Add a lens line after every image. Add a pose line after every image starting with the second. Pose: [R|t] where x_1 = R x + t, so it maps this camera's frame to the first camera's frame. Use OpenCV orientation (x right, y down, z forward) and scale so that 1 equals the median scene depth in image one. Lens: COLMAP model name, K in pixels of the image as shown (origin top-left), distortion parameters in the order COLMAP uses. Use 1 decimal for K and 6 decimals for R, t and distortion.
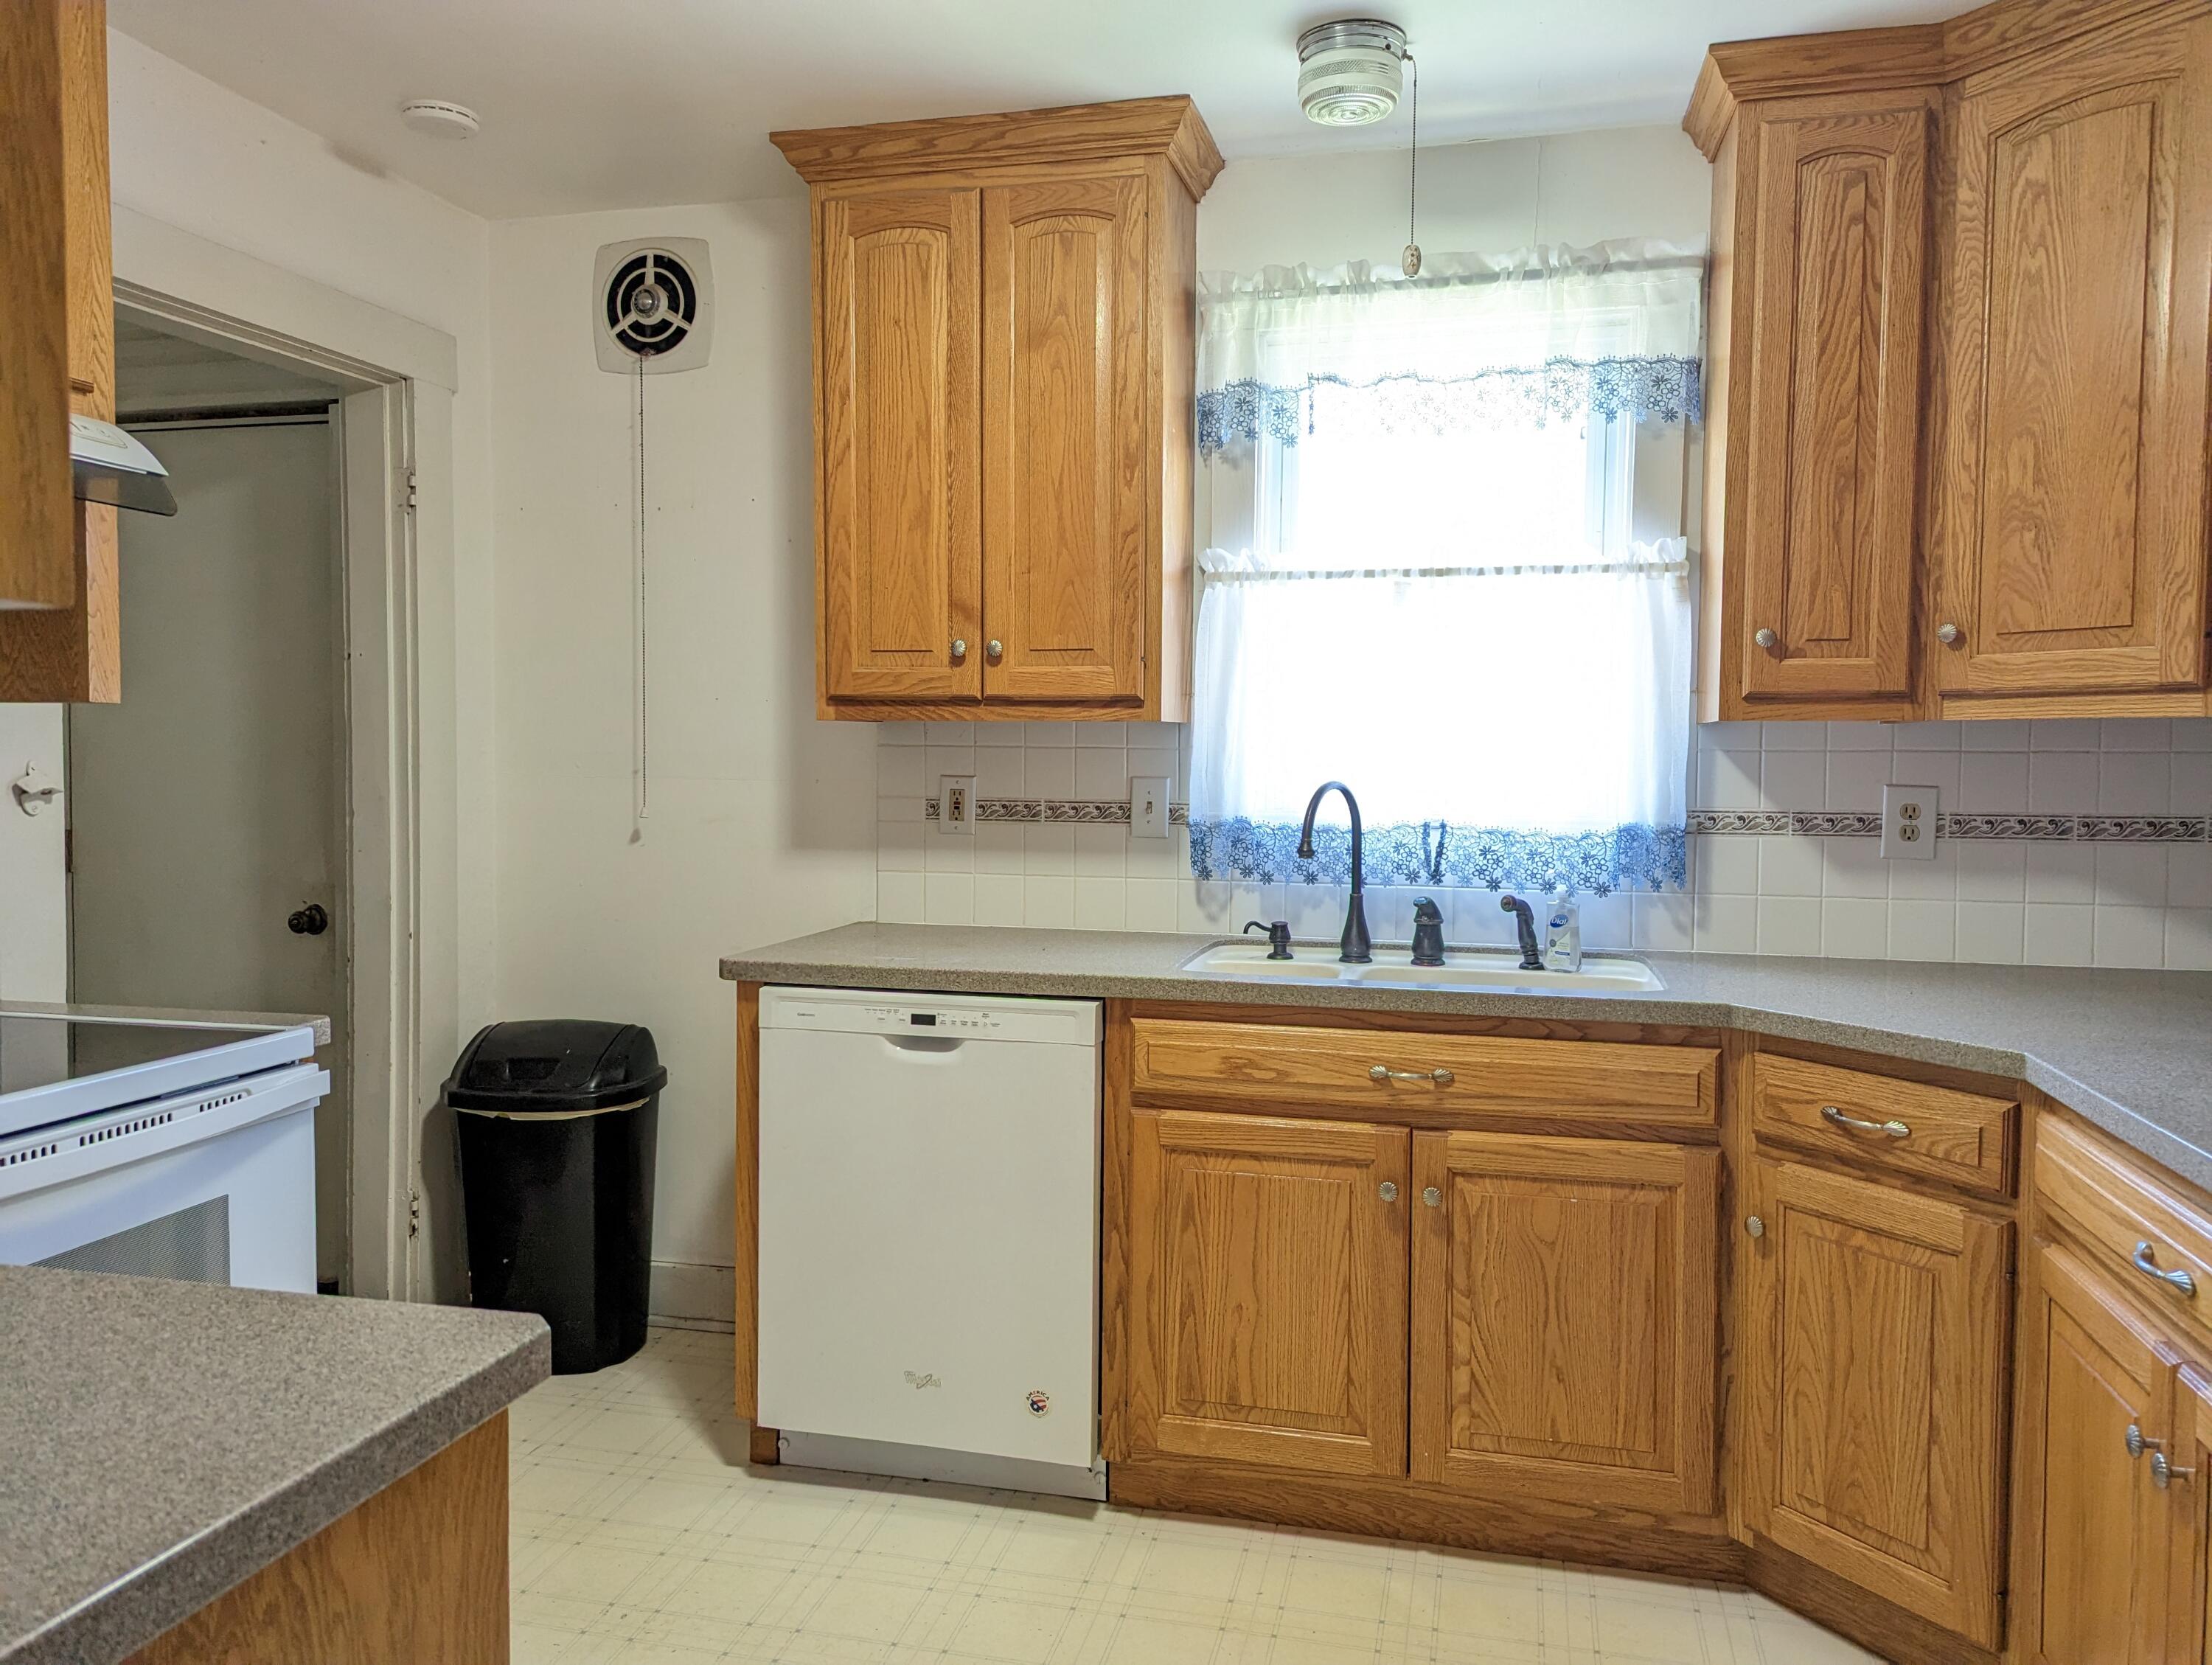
lens RADIAL K [[1553.8, 0, 1102.2], [0, 1553.8, 808.2], [0, 0, 1]] dist [0.041800, -0.001549]
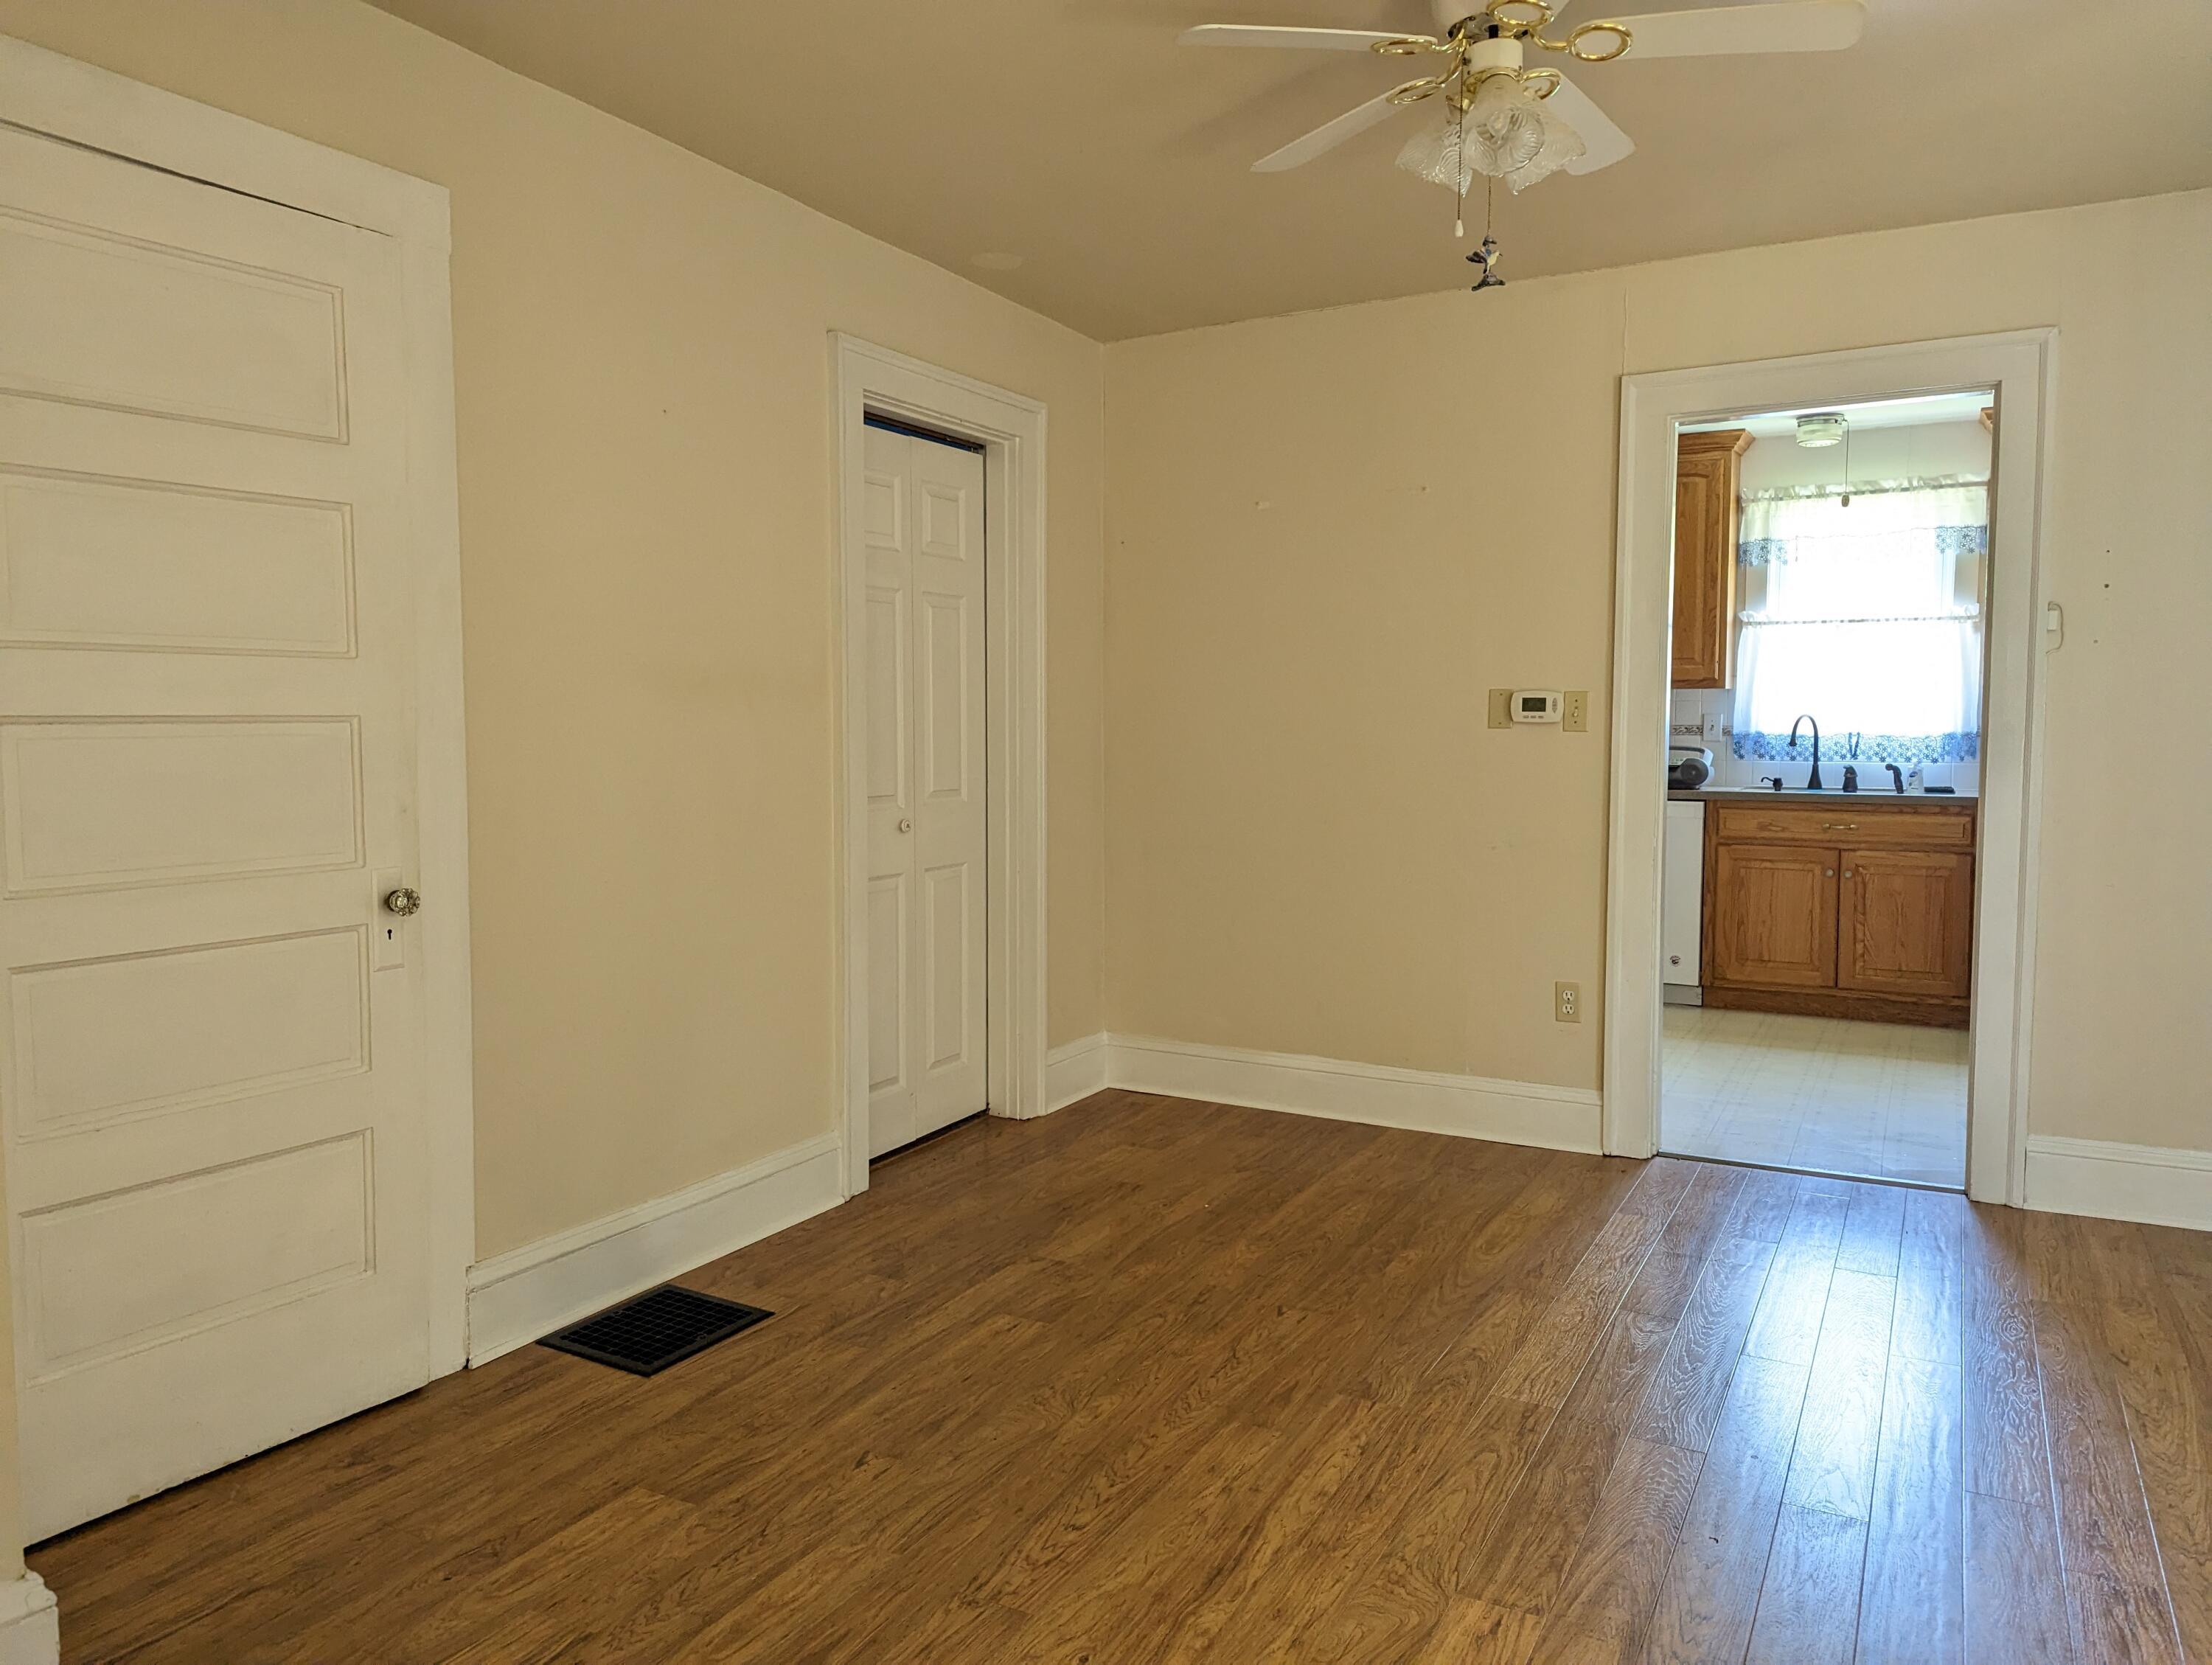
lens RADIAL K [[1553.8, 0, 1102.2], [0, 1553.8, 808.2], [0, 0, 1]] dist [0.041800, -0.001549]
pose [[0.967515, 0.006932, -0.252717, -0.271224], [-0.001604, 0.999772, 0.021284, 0.074027], [0.252807, -0.020187, 0.967306, -1.508665]]
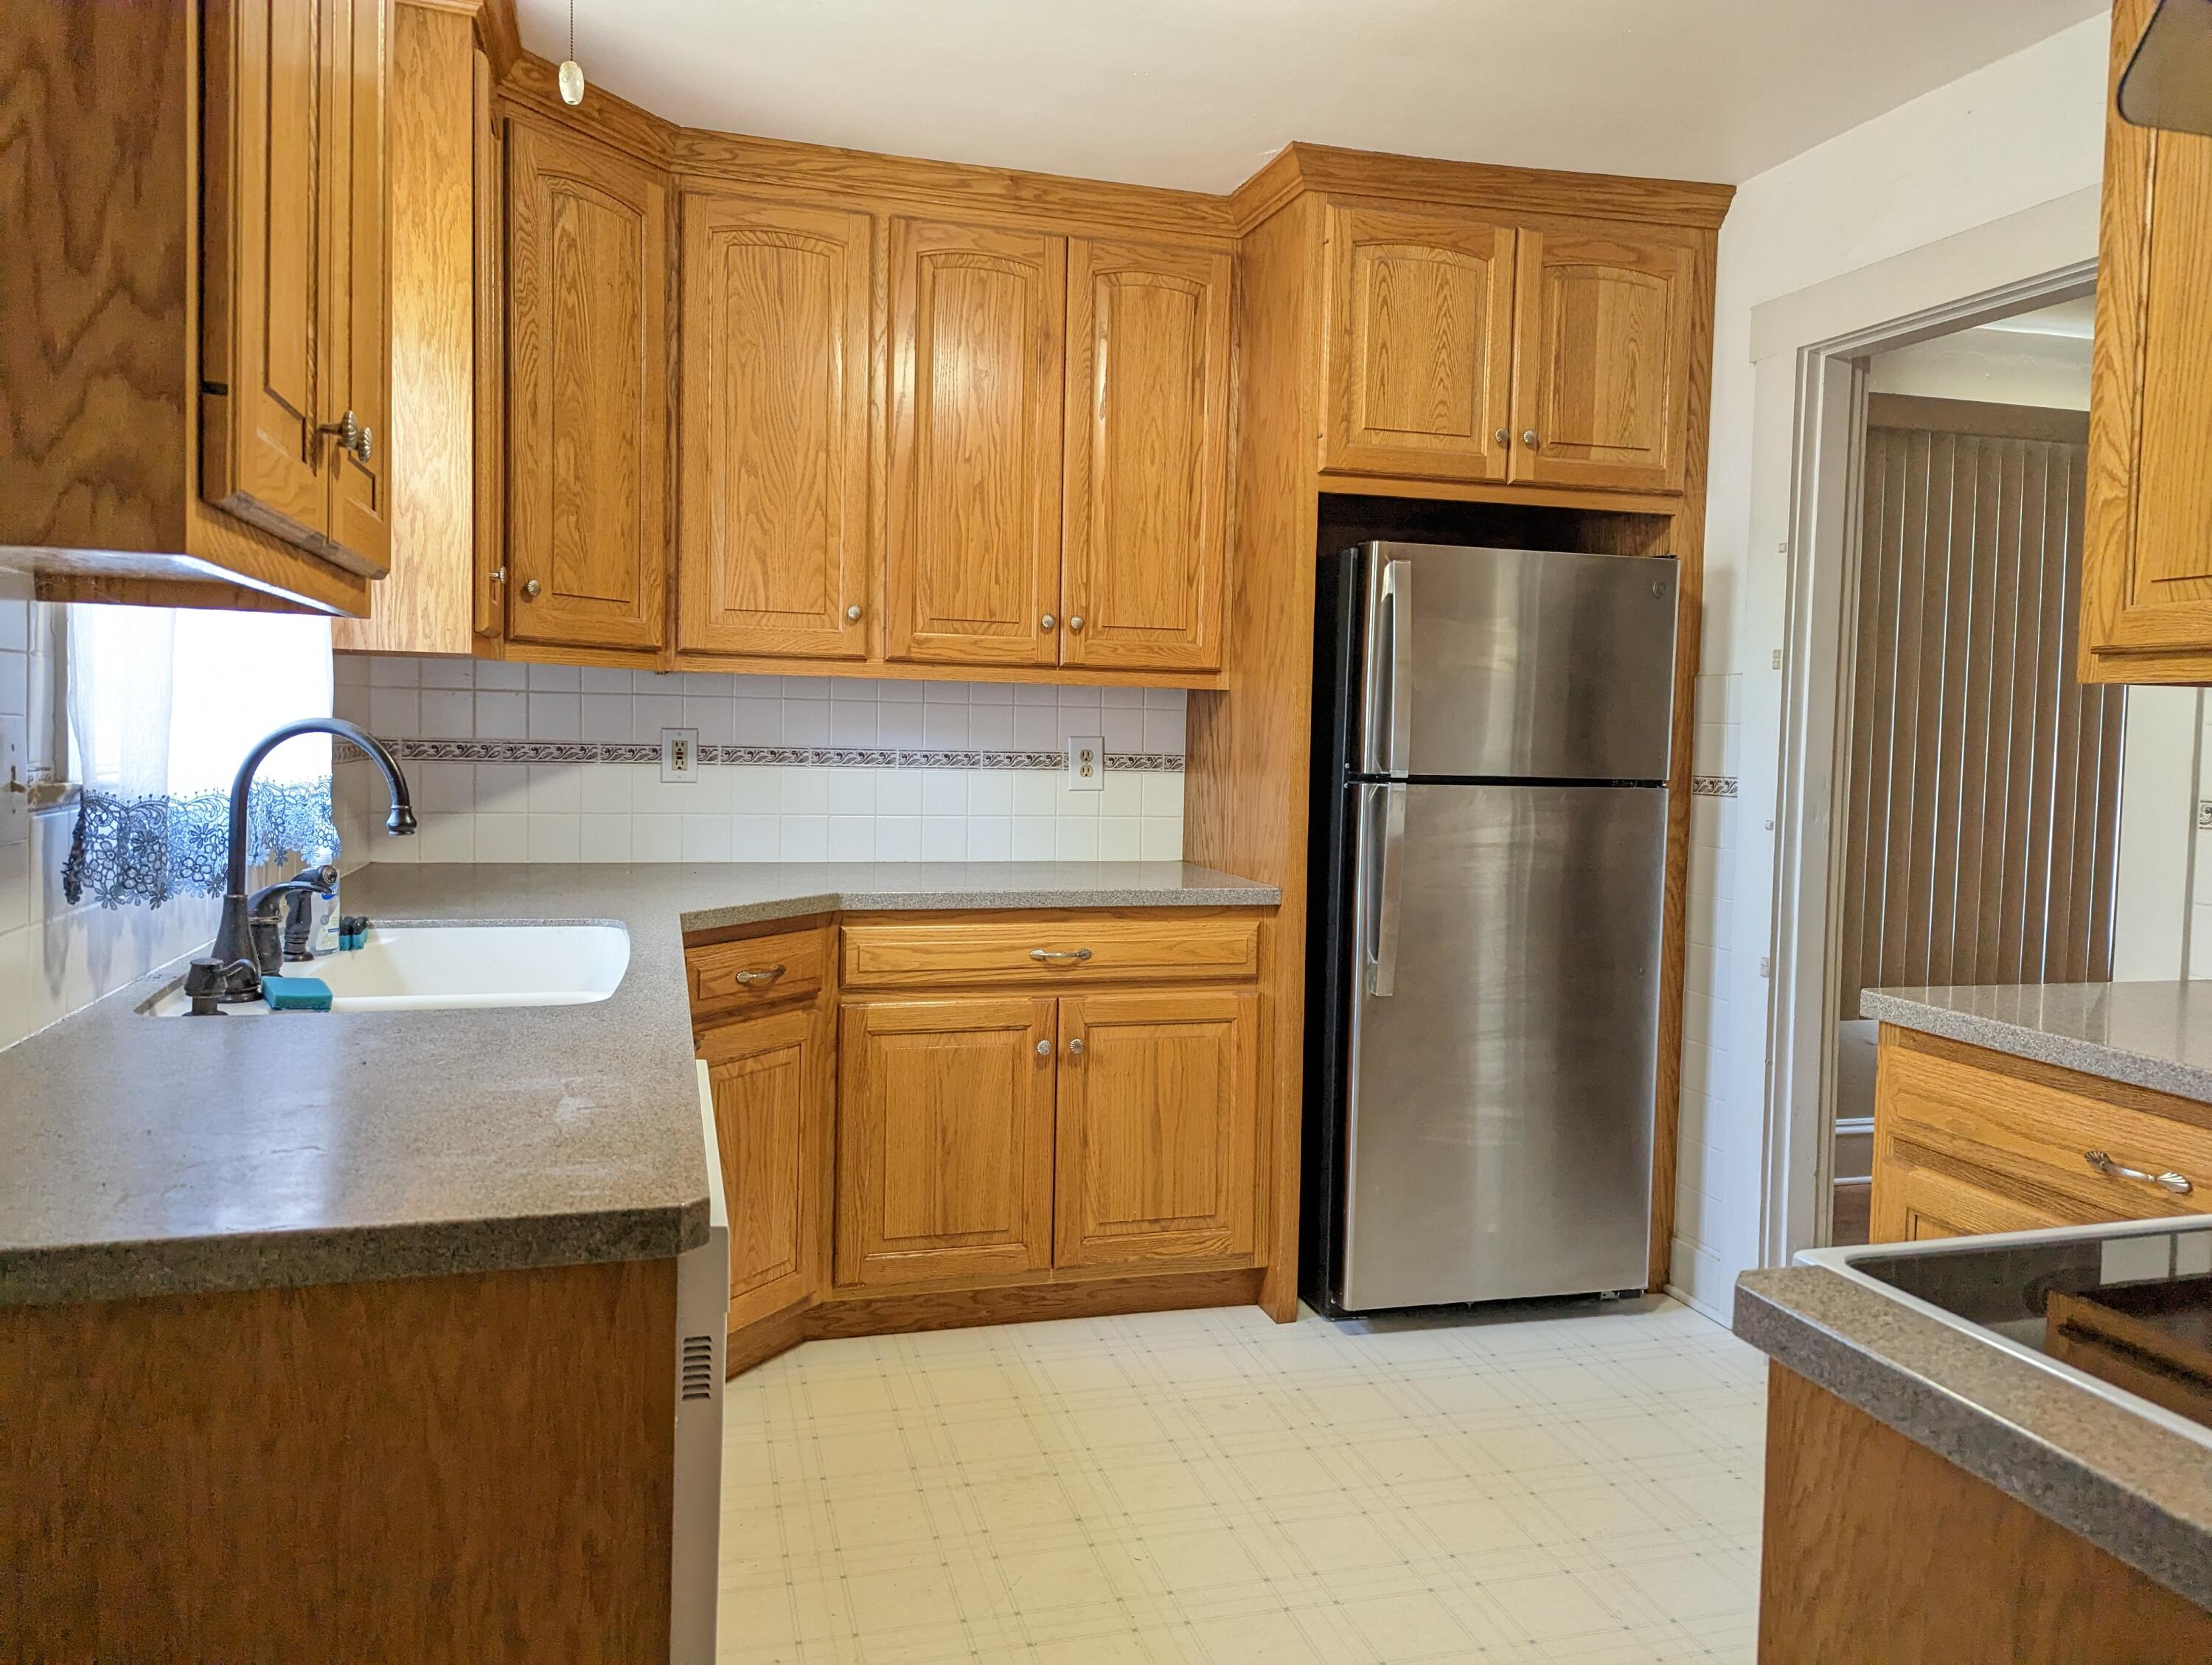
lens RADIAL K [[1553.8, 0, 1102.2], [0, 1553.8, 808.2], [0, 0, 1]] dist [0.041800, -0.001549]
pose [[-0.523842, -0.063382, 0.849454, -0.580866], [0.004850, 0.996990, 0.077381, -0.030907], [-0.851802, 0.044655, -0.521957, 1.071616]]
